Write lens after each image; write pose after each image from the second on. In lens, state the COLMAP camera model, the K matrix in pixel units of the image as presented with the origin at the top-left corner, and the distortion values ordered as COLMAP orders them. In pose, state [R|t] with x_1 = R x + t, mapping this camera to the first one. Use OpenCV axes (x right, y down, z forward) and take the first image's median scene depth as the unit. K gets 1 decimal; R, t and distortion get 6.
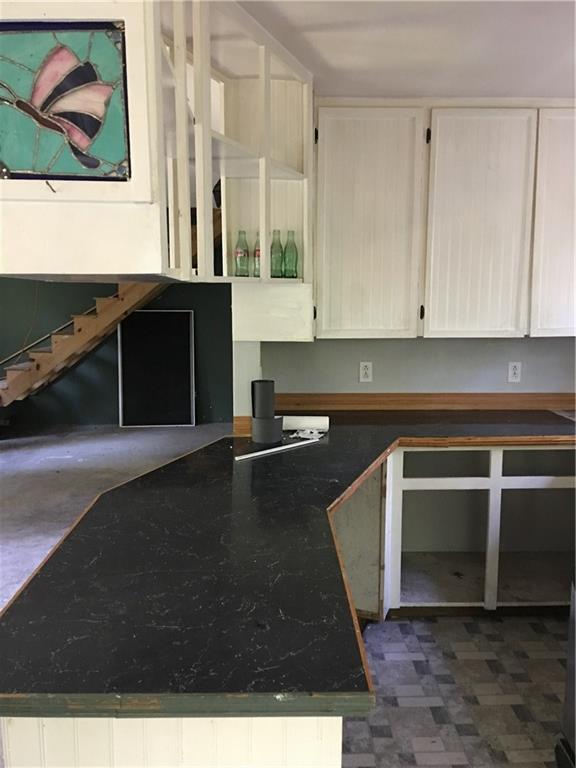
lens RADIAL K [[645.0, 0, 291.2], [0, 645.0, 380.5], [0, 0, 1]] dist [0.119278, -0.183489]
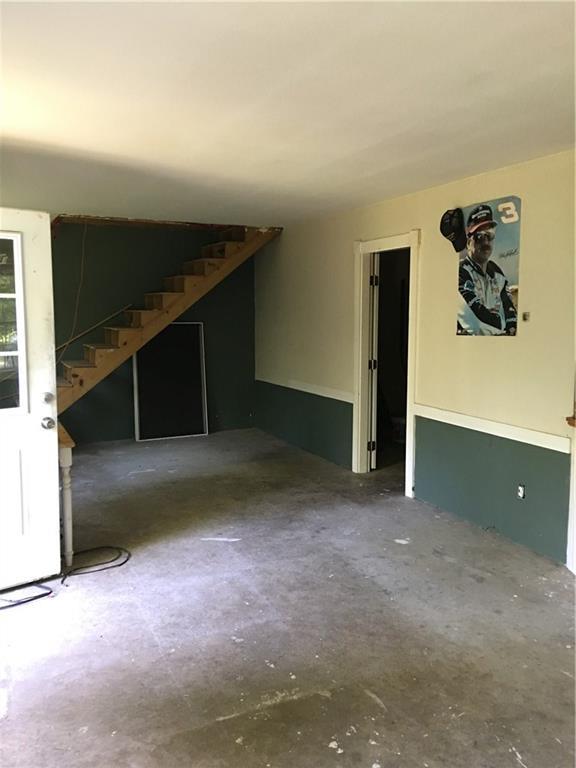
lens RADIAL K [[645.0, 0, 291.2], [0, 645.0, 380.5], [0, 0, 1]] dist [0.119278, -0.183489]
pose [[0.920673, -0.041576, 0.388113, -1.052979], [0.048410, 0.998797, -0.007842, -0.003515], [-0.387320, 0.026008, 0.921578, 0.002477]]
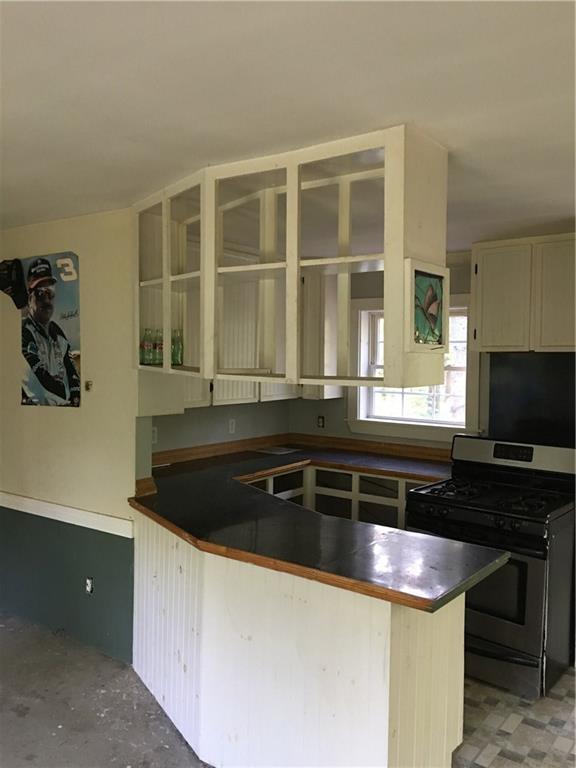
lens RADIAL K [[645.0, 0, 291.2], [0, 645.0, 380.5], [0, 0, 1]] dist [0.119278, -0.183489]
pose [[0.618744, -0.020769, 0.785318, -0.794672], [0.089143, 0.995050, -0.043918, -0.045401], [-0.780519, 0.097180, 0.617532, 0.017622]]
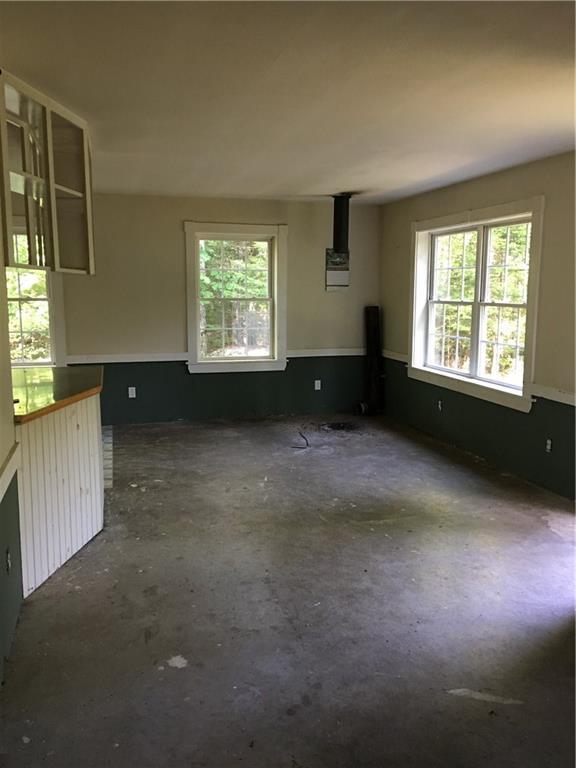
lens RADIAL K [[645.0, 0, 291.2], [0, 645.0, 380.5], [0, 0, 1]] dist [0.119278, -0.183489]
pose [[-0.971512, 0.032003, -0.234821, -0.263689], [-0.034425, 0.961275, 0.273431, -0.253885], [0.234478, 0.273725, -0.932789, 1.939209]]
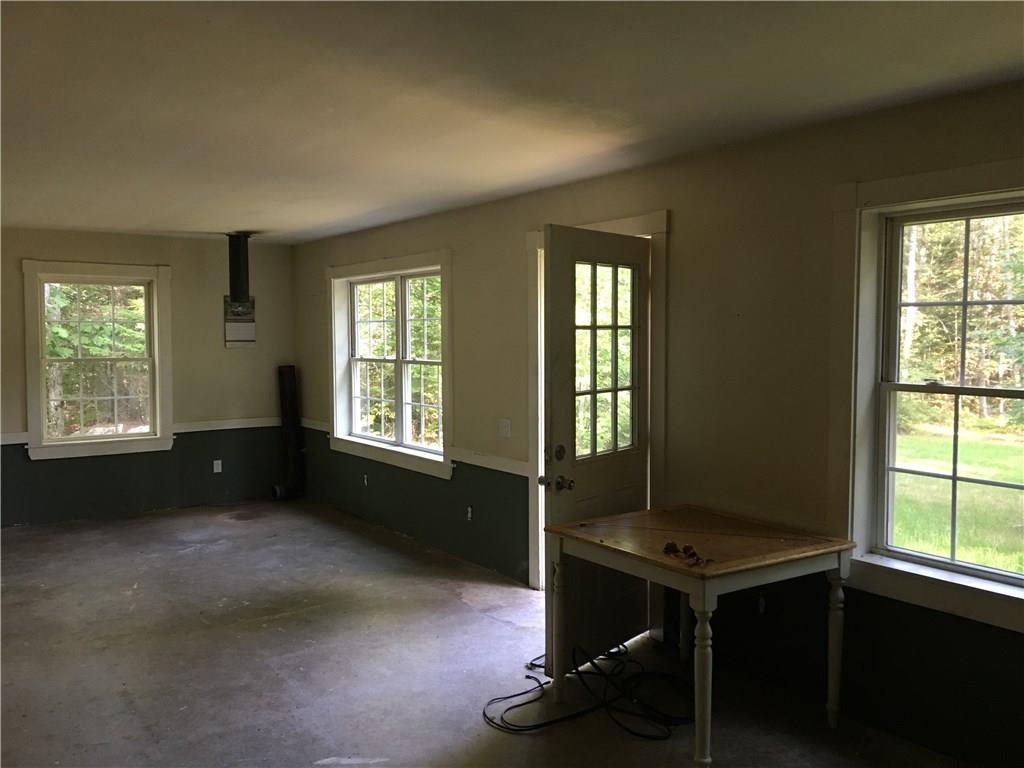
lens RADIAL K [[860.0, 0, 505.1], [0, 860.0, 380.5], [0, 0, 1]] dist [0.119278, -0.183489]
pose [[-0.842527, 0.033285, -0.537624, -0.272621], [-0.066853, 0.983911, 0.165681, -0.309471], [0.534489, 0.175532, -0.826747, 2.238729]]
